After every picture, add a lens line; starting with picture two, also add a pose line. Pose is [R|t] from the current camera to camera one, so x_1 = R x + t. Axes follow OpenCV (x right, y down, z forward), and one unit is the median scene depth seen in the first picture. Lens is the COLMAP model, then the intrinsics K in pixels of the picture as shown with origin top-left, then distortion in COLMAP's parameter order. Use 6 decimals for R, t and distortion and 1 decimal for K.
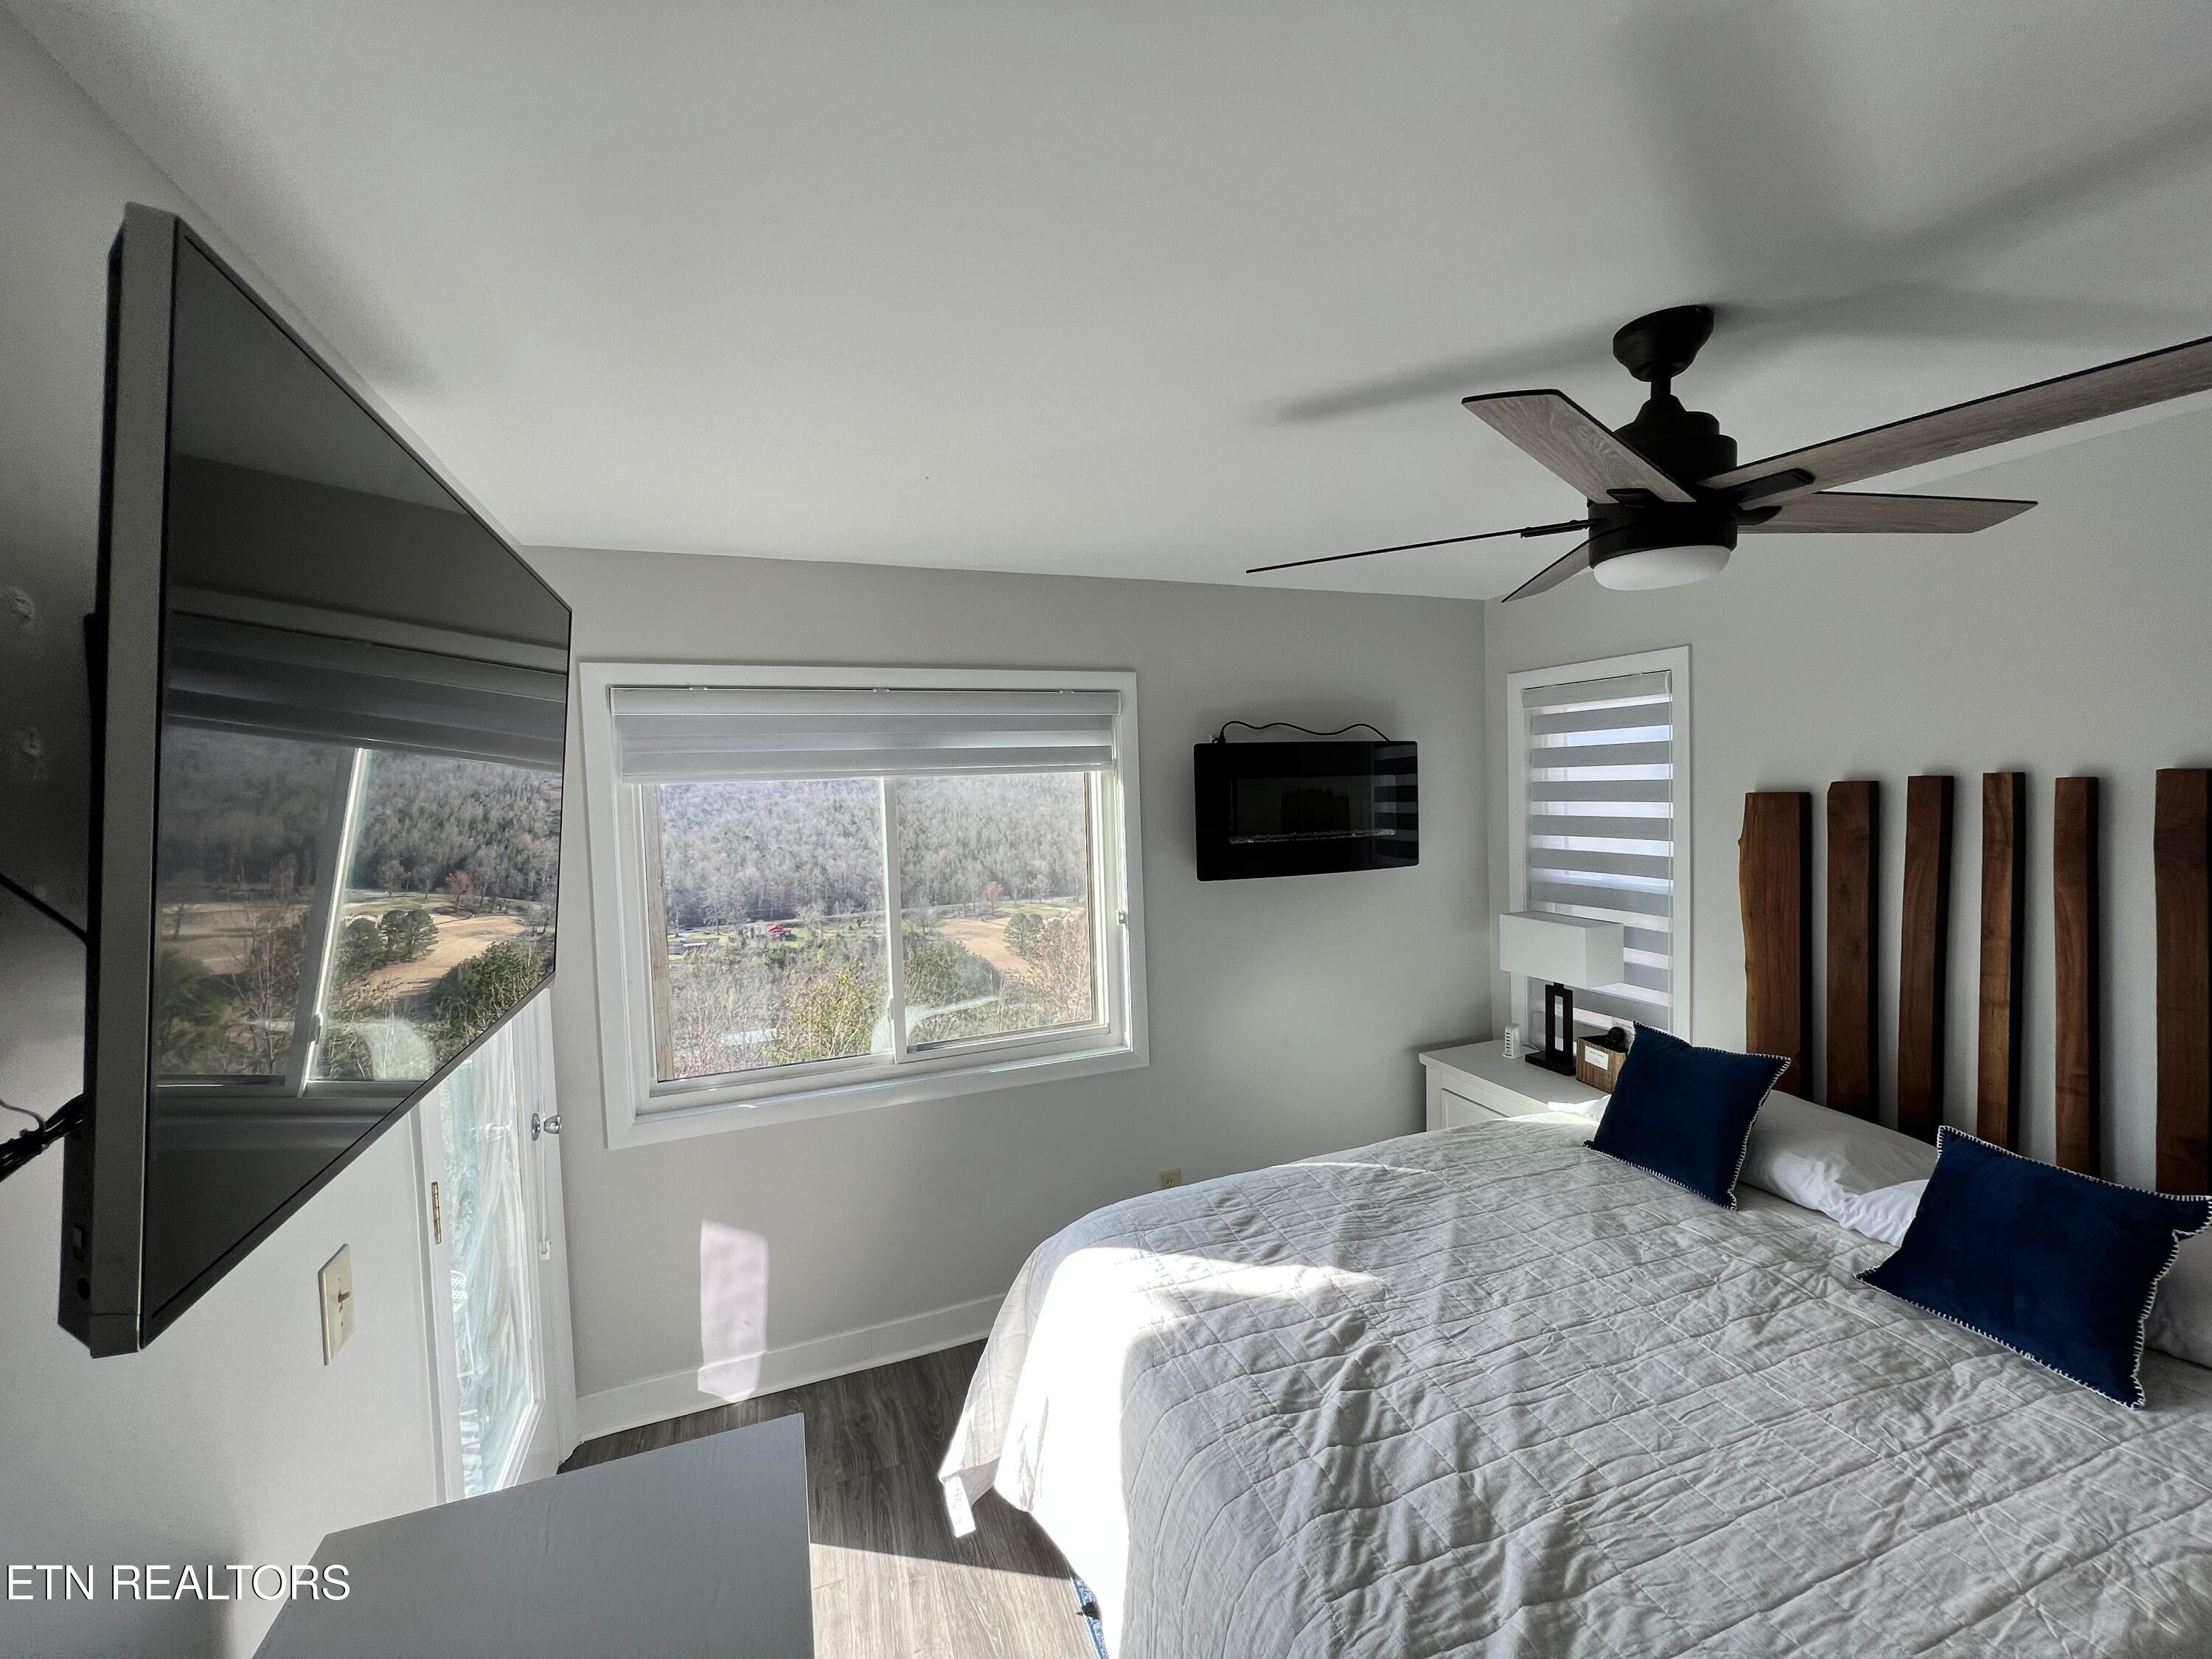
lens RADIAL K [[882.7, 0, 1099.5], [0, 882.7, 821.2], [0, 0, 1]] dist [-0.000792, 0.000314]
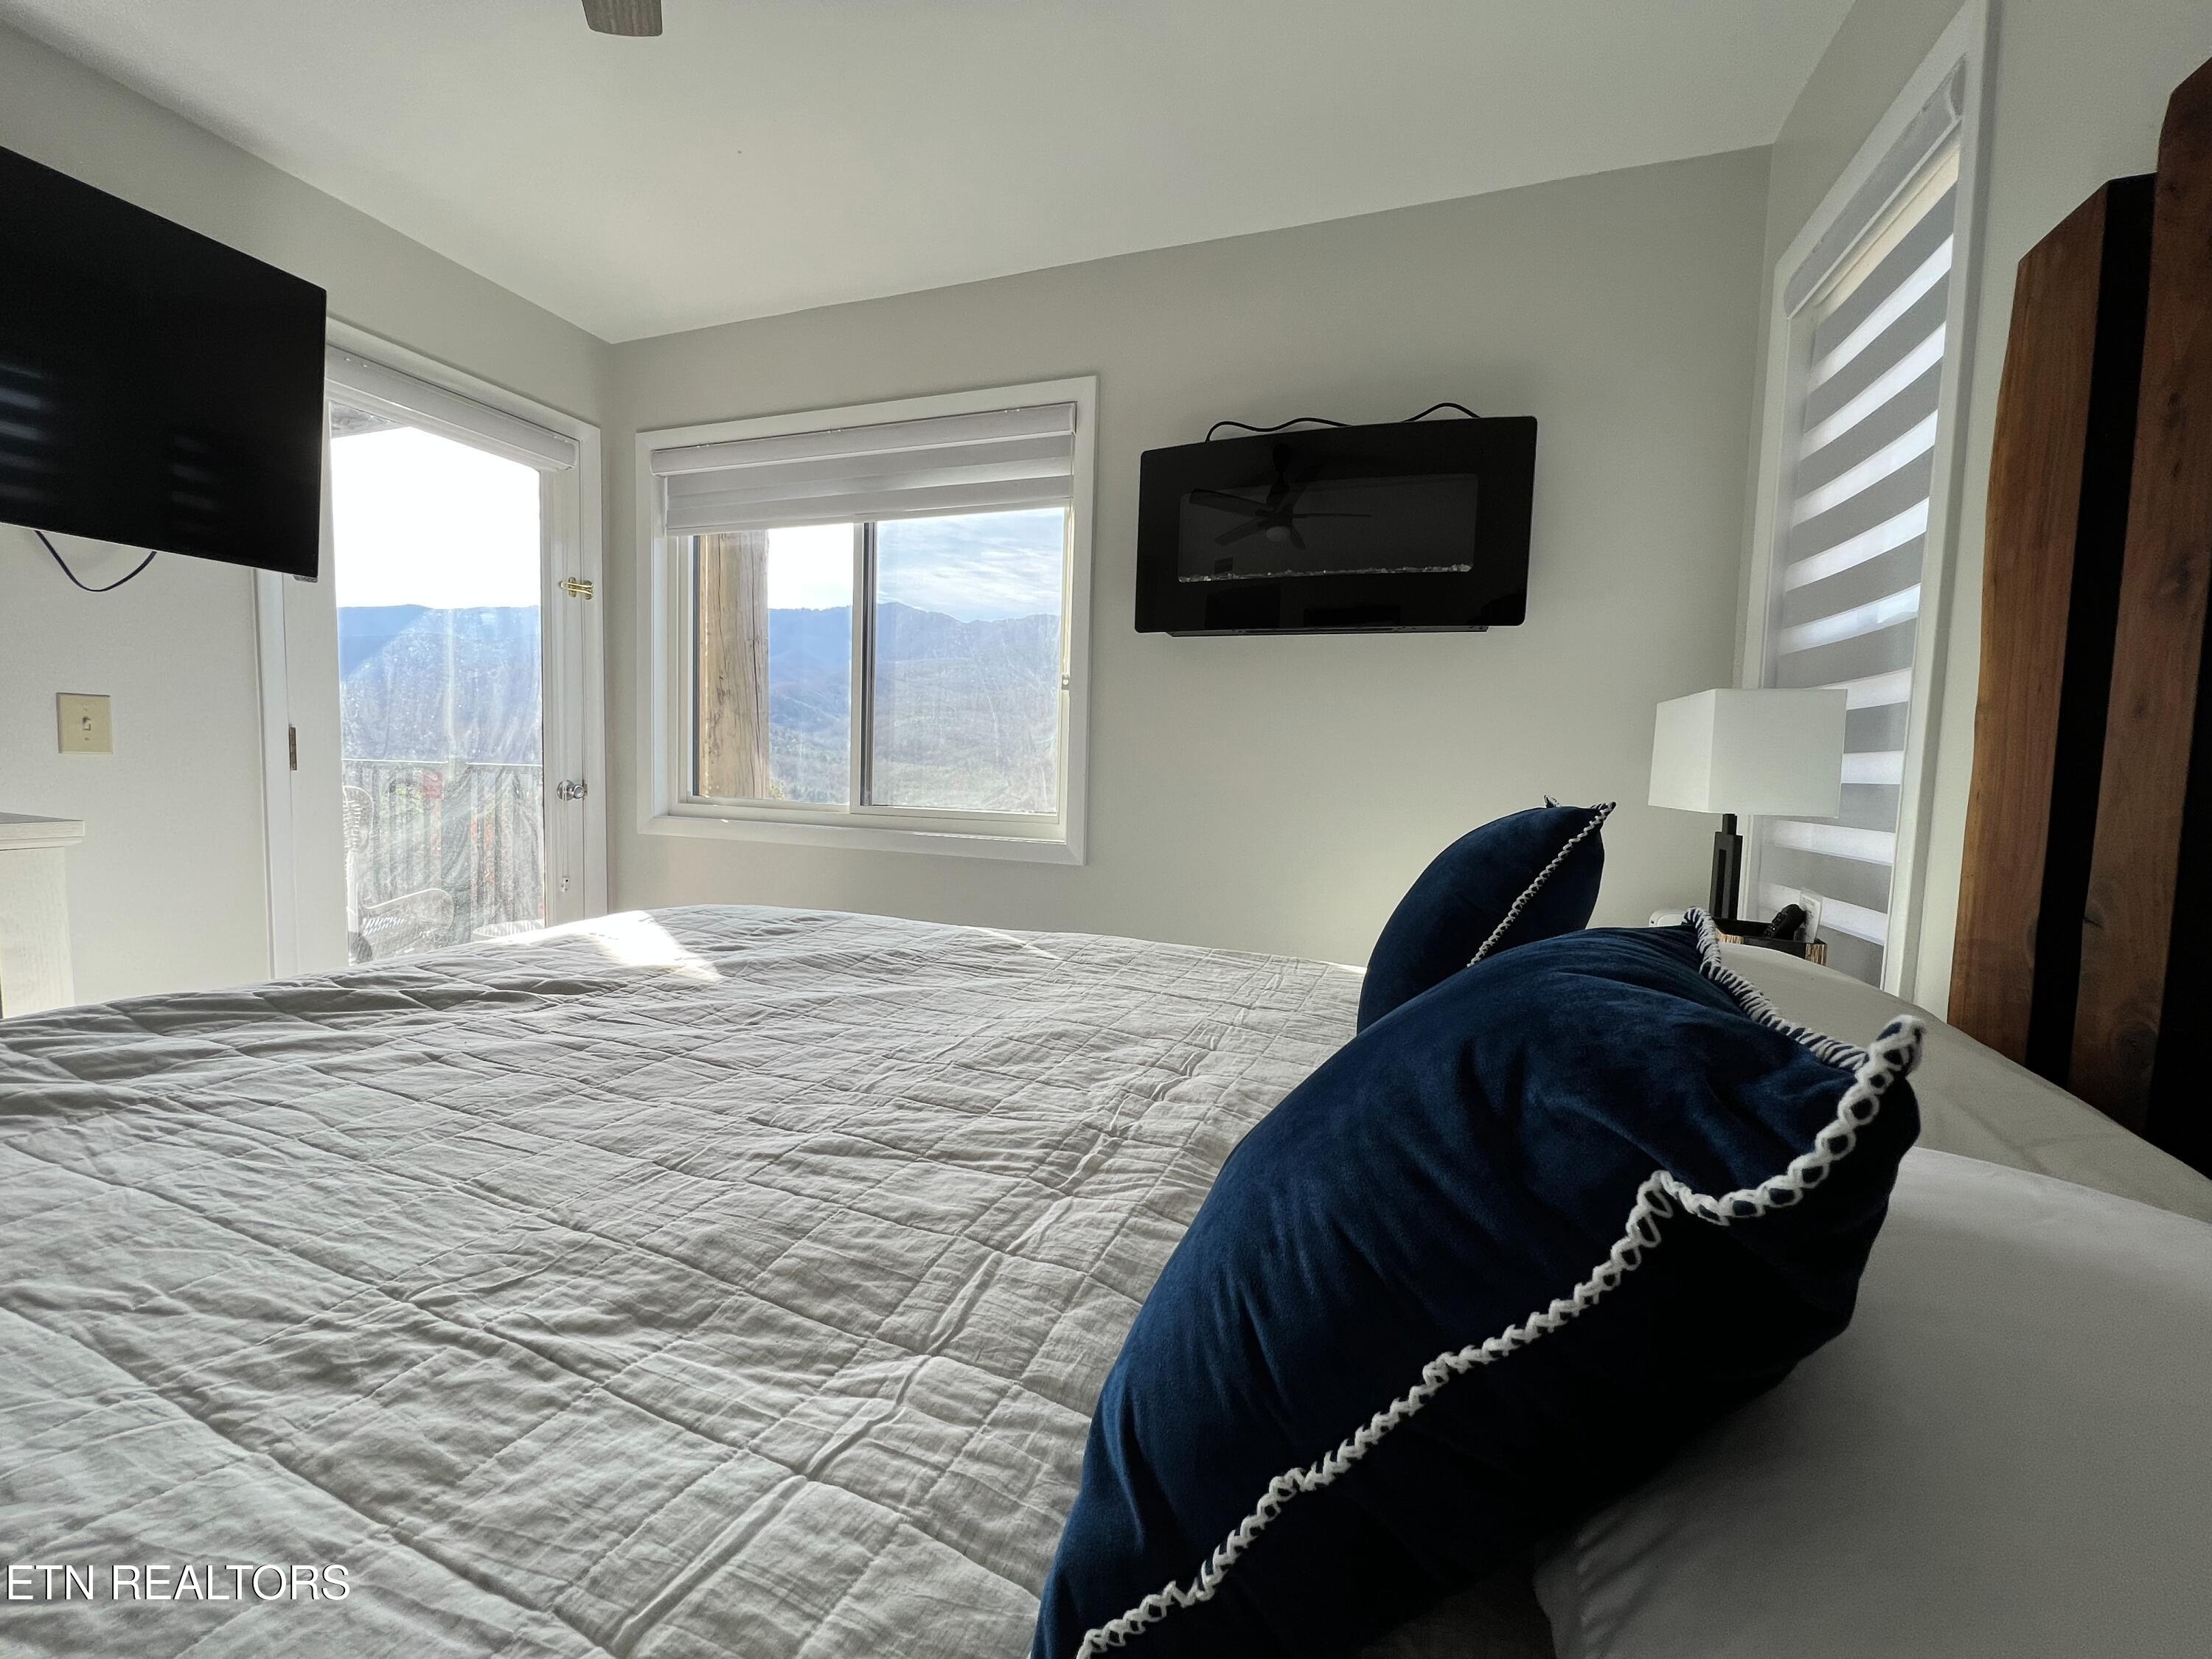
lens RADIAL K [[887.1, 0, 1099.7], [0, 887.1, 822.0], [0, 0, 1]] dist [-0.004806, 0.000221]
pose [[0.758778, 0.100595, -0.643535, 0.802145], [-0.082914, 0.994882, 0.057755, 0.252676], [0.646051, 0.009535, 0.763235, 0.510850]]
